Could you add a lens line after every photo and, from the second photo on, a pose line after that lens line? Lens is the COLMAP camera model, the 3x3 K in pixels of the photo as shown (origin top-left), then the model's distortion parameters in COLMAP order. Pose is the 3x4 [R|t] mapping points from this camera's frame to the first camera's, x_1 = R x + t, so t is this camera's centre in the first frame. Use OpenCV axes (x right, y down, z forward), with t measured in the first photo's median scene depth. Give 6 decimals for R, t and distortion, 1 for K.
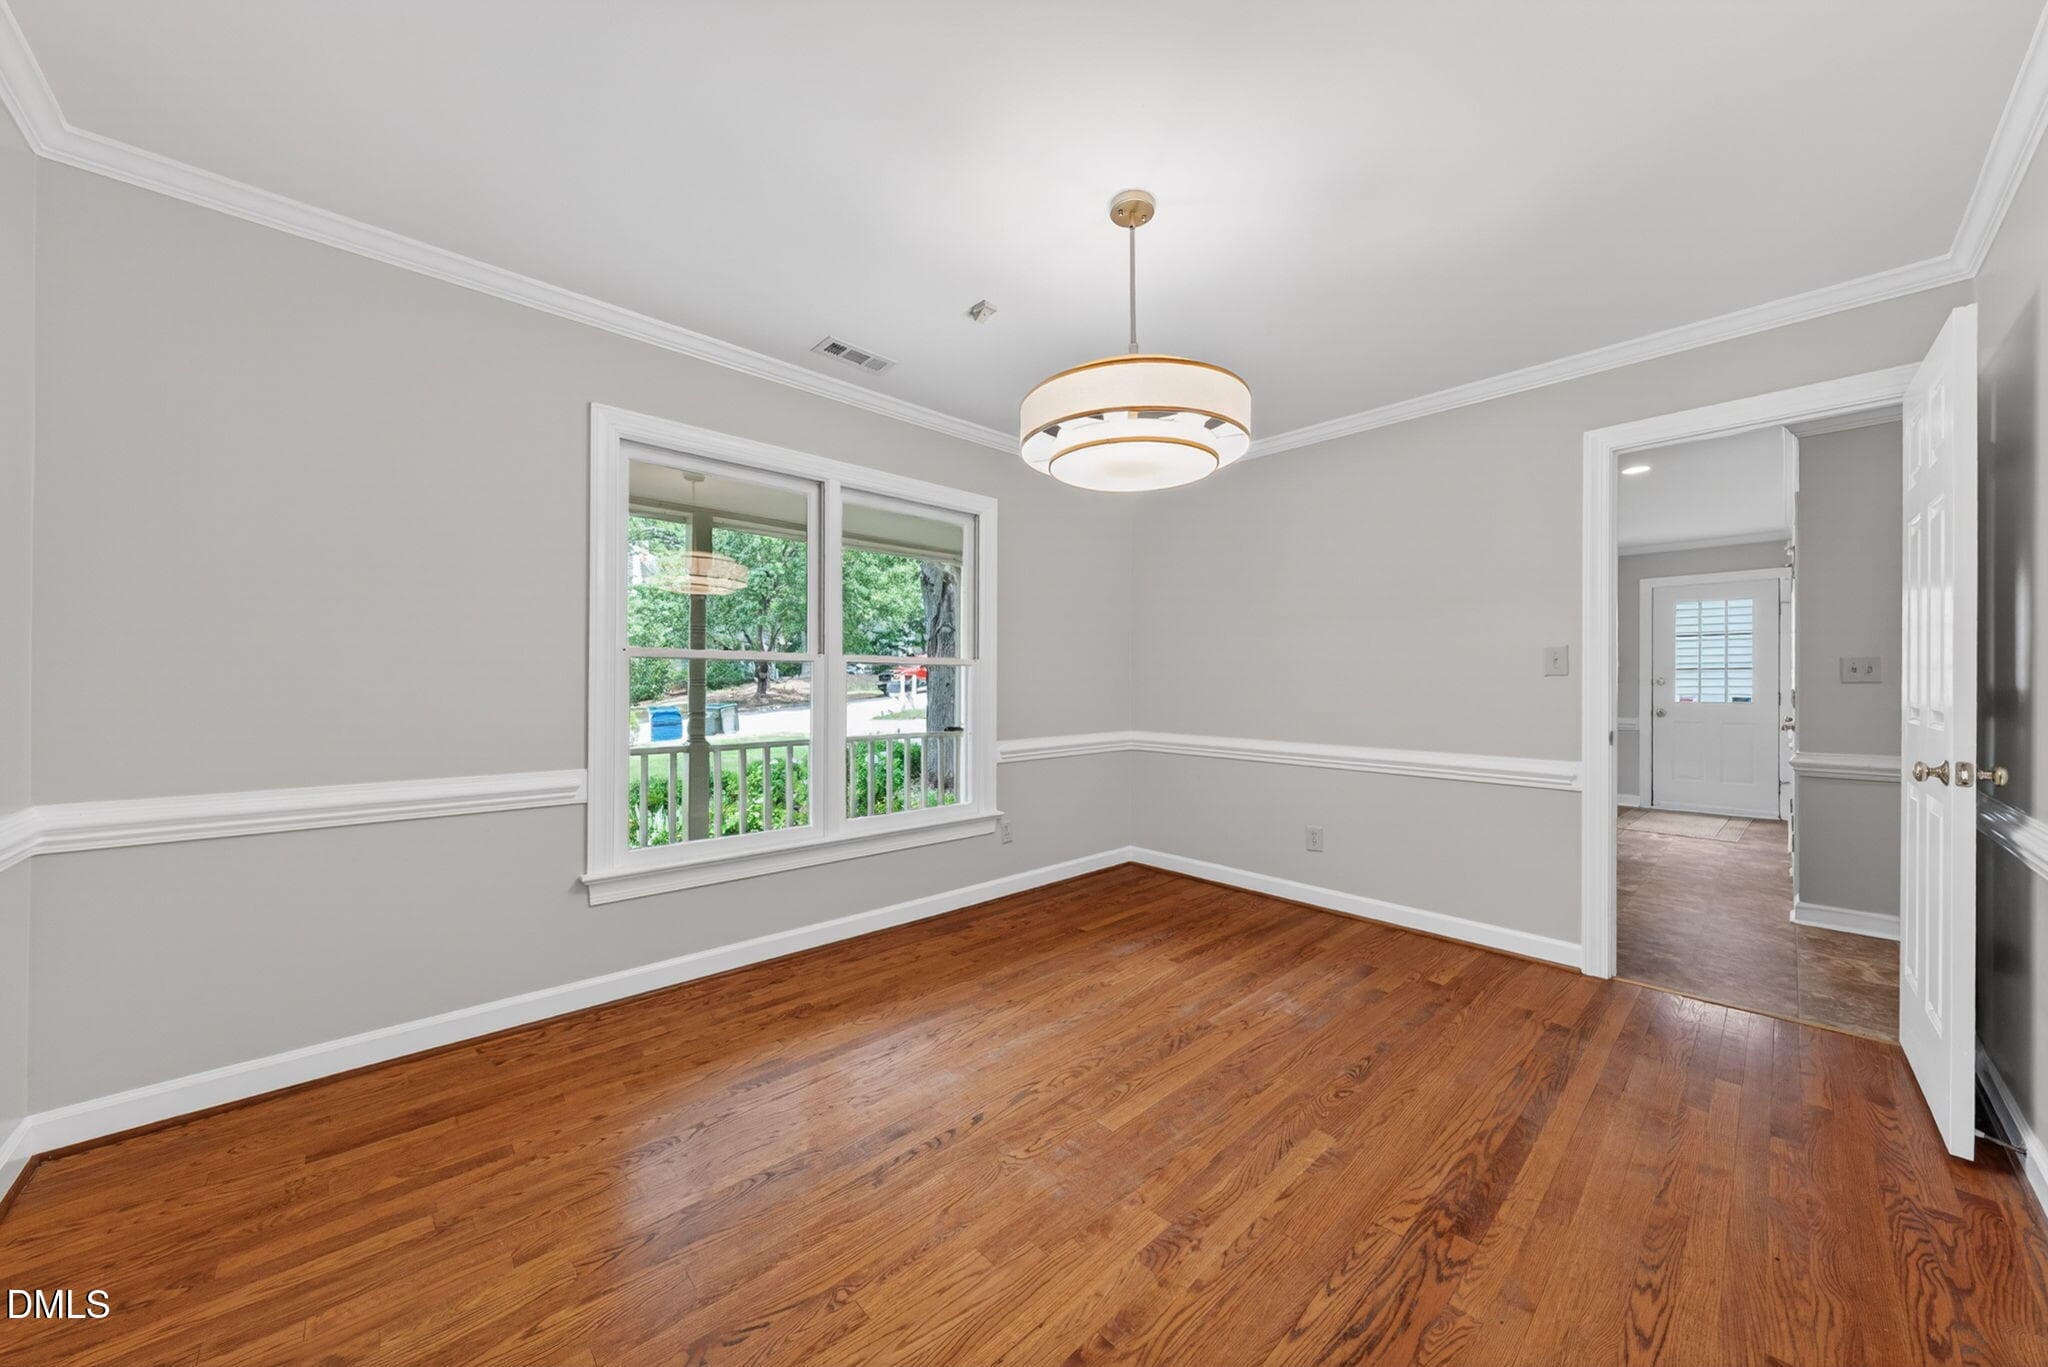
lens RADIAL K [[722.4, 0, 1009.1], [0, 722.4, 682.4], [0, 0, 1]] dist [0.000511, -0.000003]
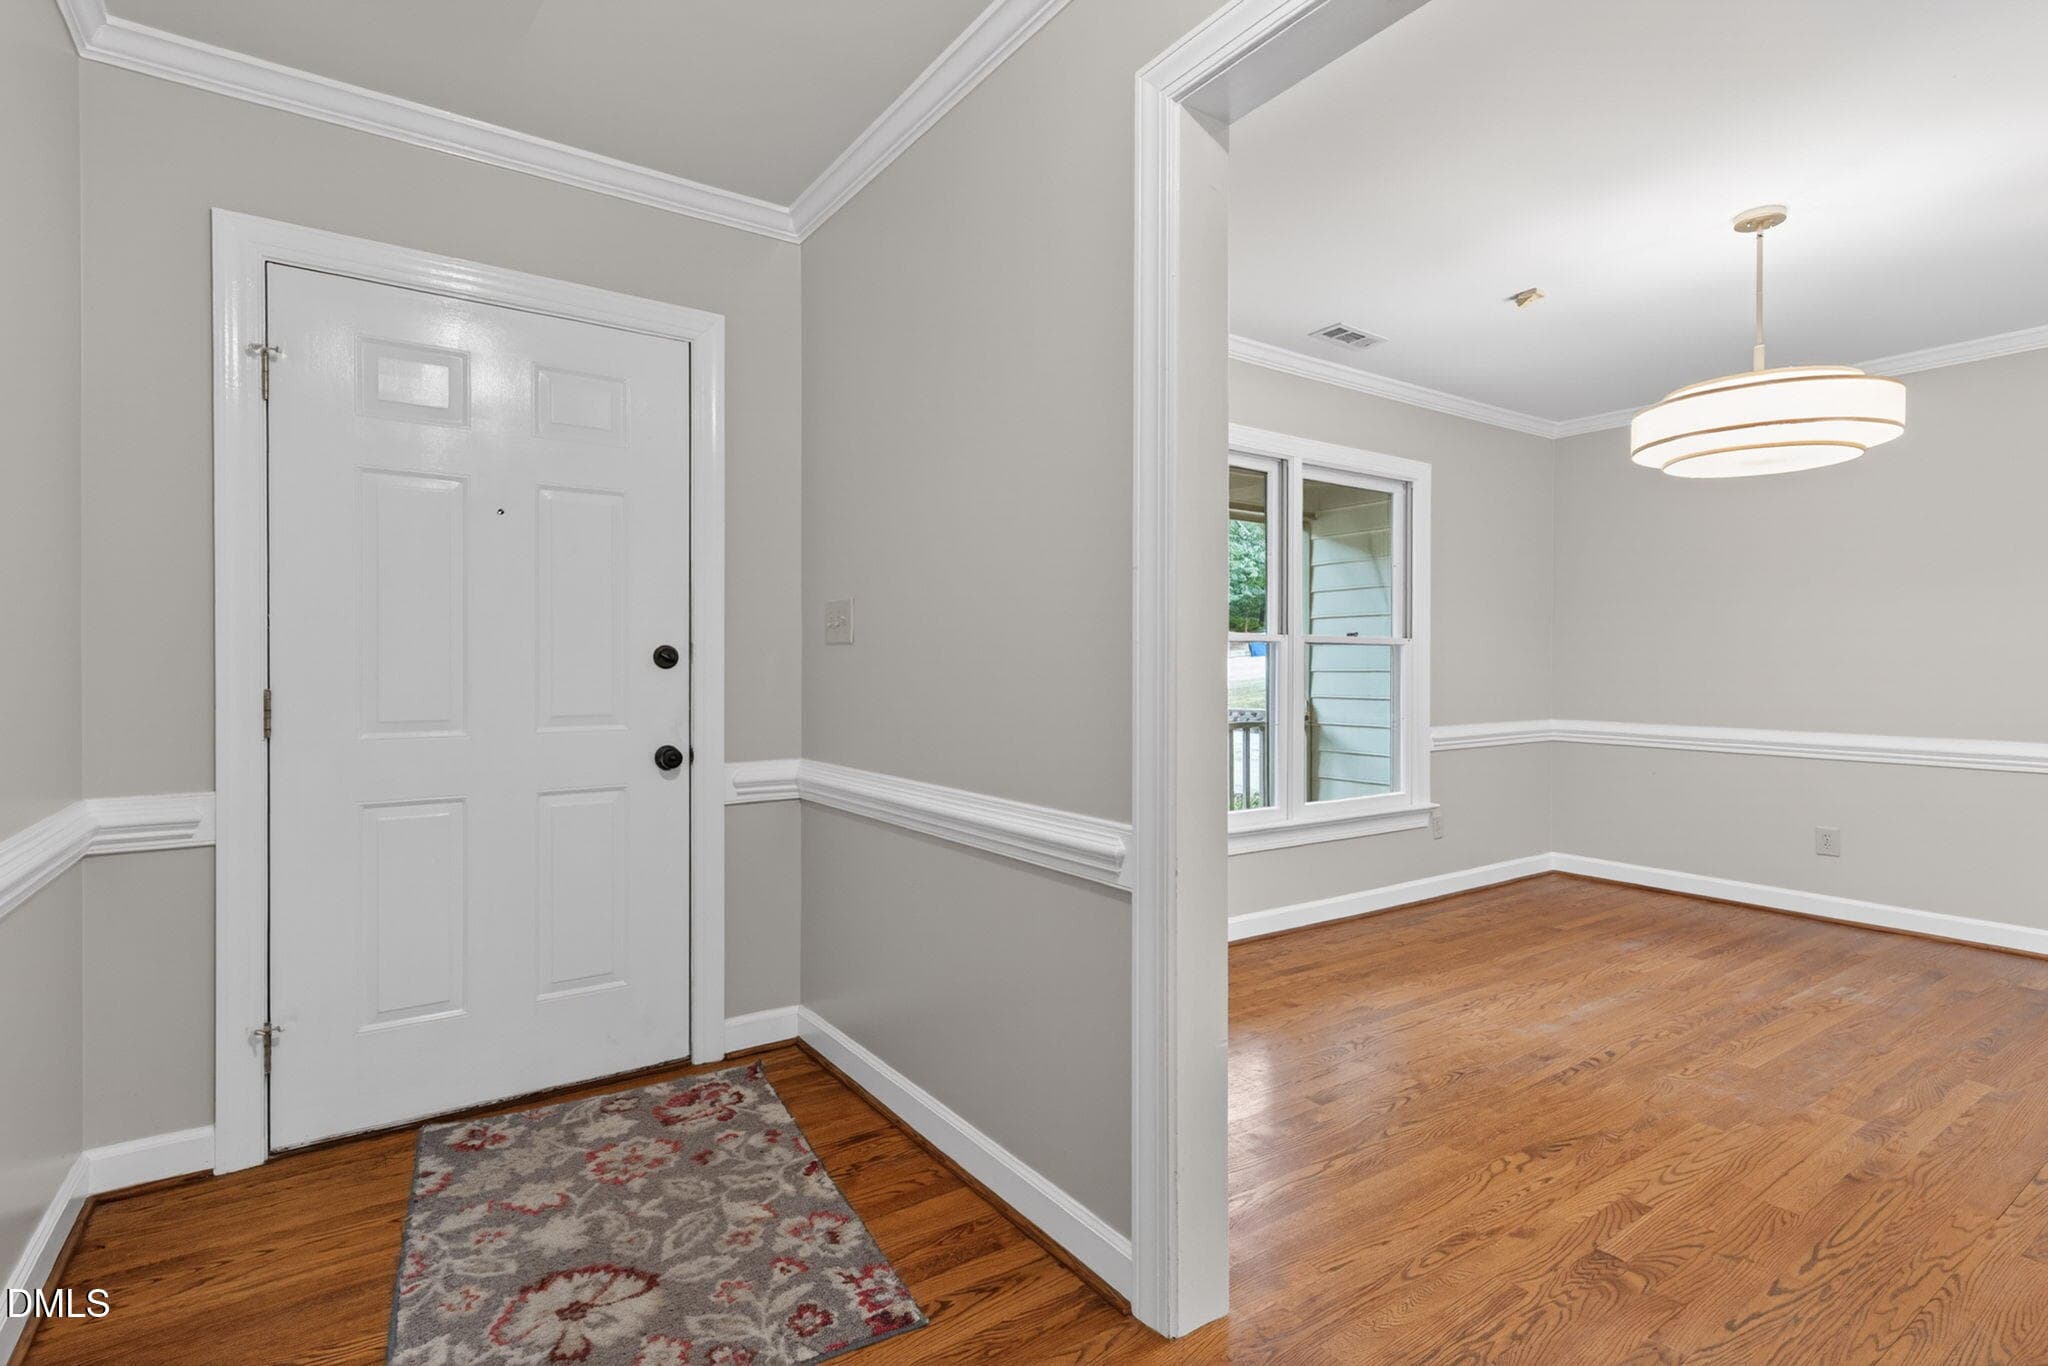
lens RADIAL K [[972.6, 0, 982.4], [0, 972.6, 672.6], [0, 0, 1]] dist [-0.002490, 0.000092]
pose [[0.985470, -0.000846, -0.169847, -0.569193], [0.001866, 0.999981, 0.005848, 0.005210], [0.169839, -0.006080, 0.985453, -0.486989]]
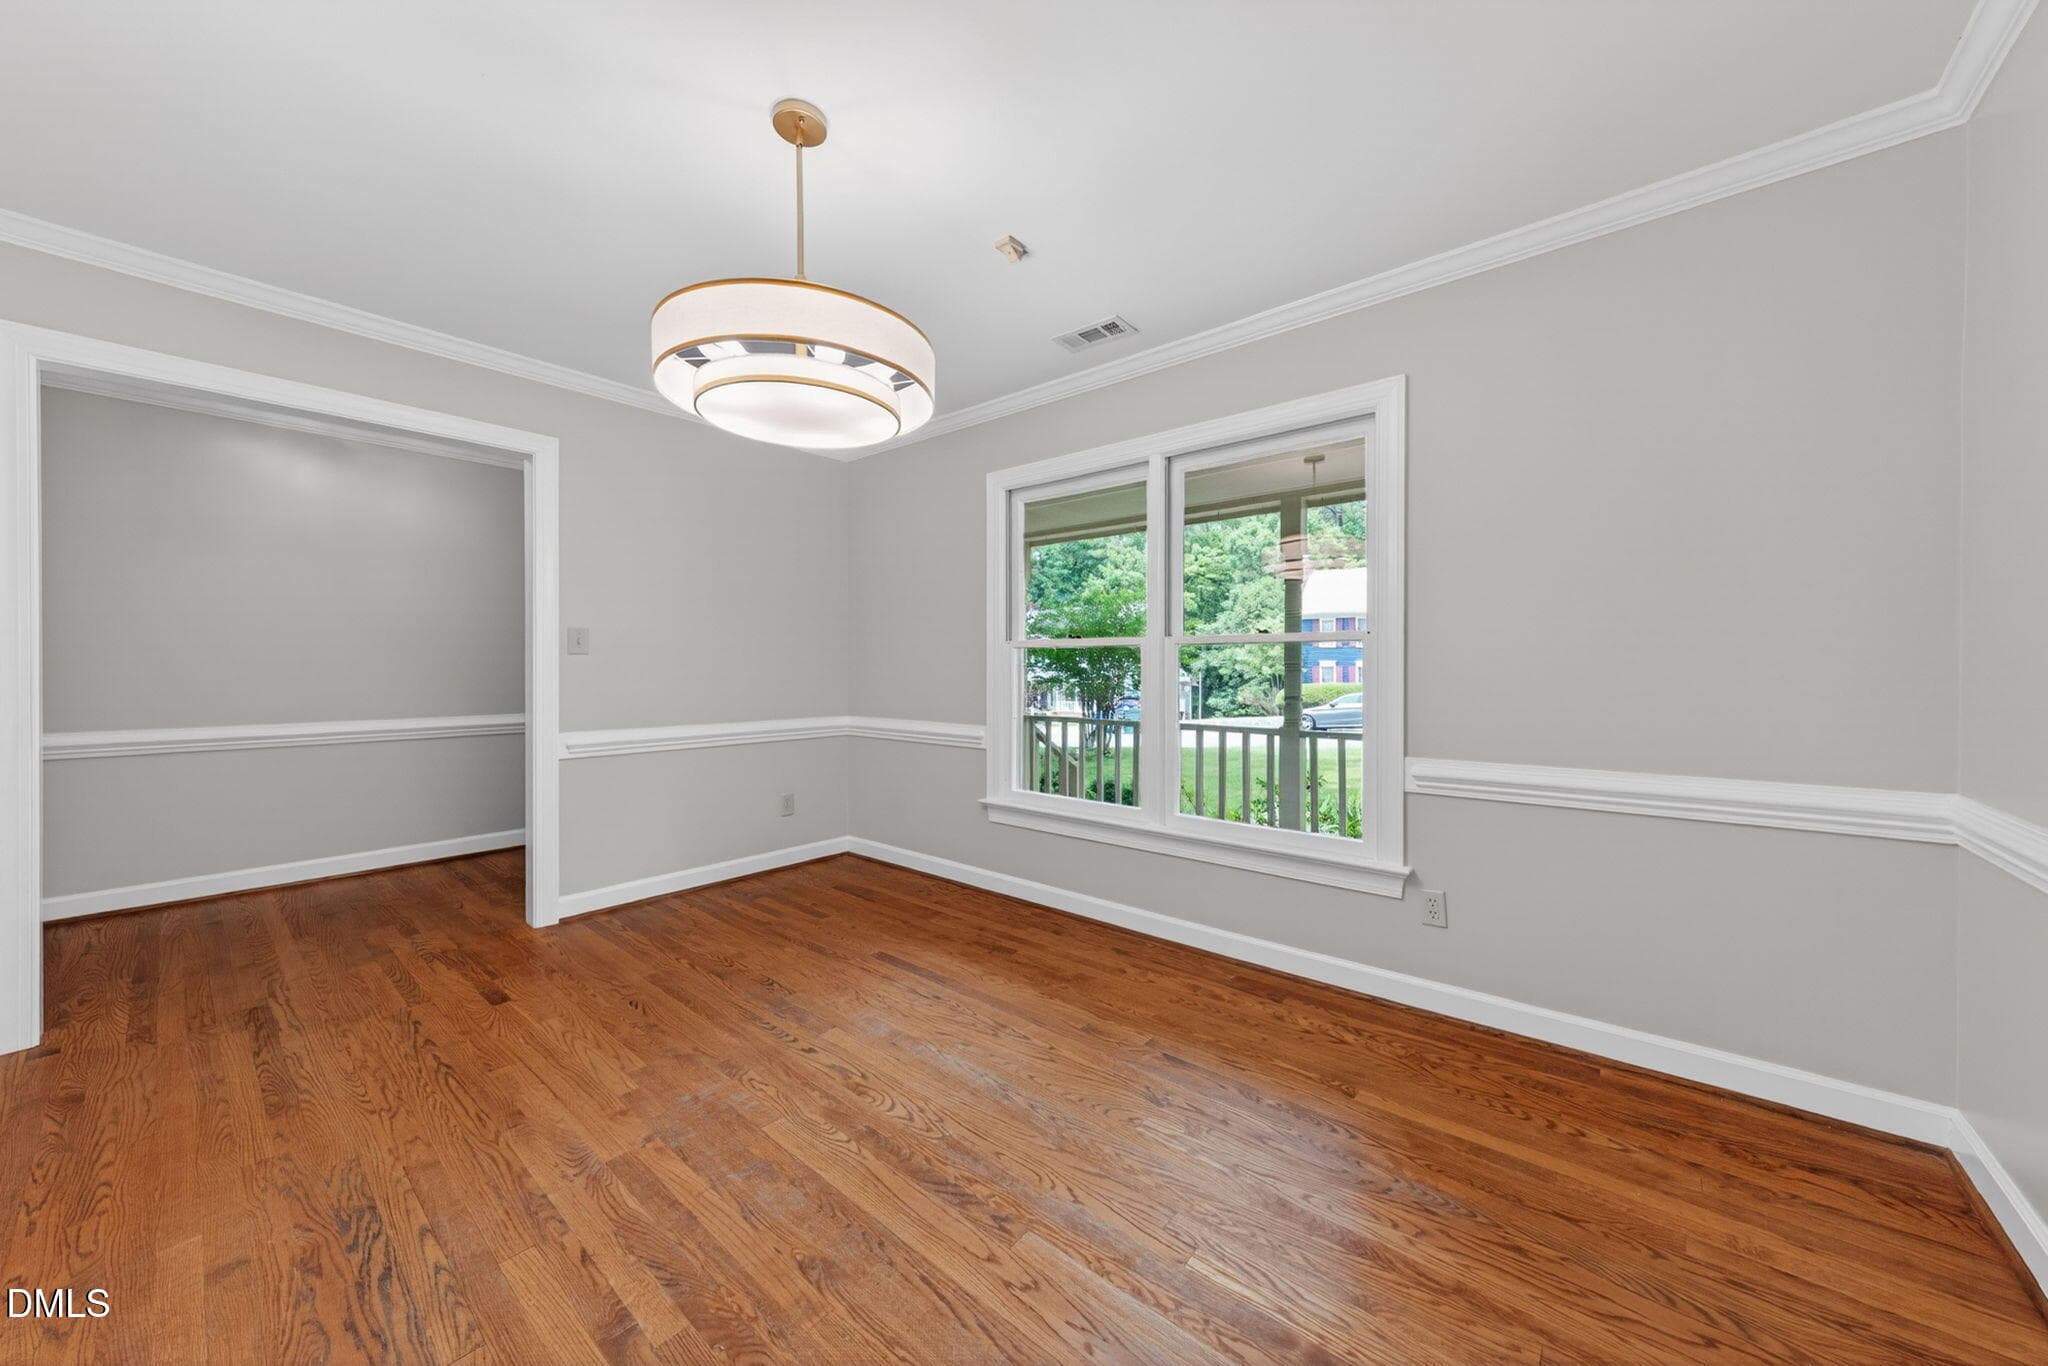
lens RADIAL K [[699.6, 0, 1053.3], [0, 699.6, 675.6], [0, 0, 1]] dist [0.003347, 0.000090]
pose [[0.151929, 0.006768, -0.988368, 0.837454], [0.001608, 0.999974, 0.007095, 0.007876], [0.988390, -0.002667, 0.151915, 0.927486]]
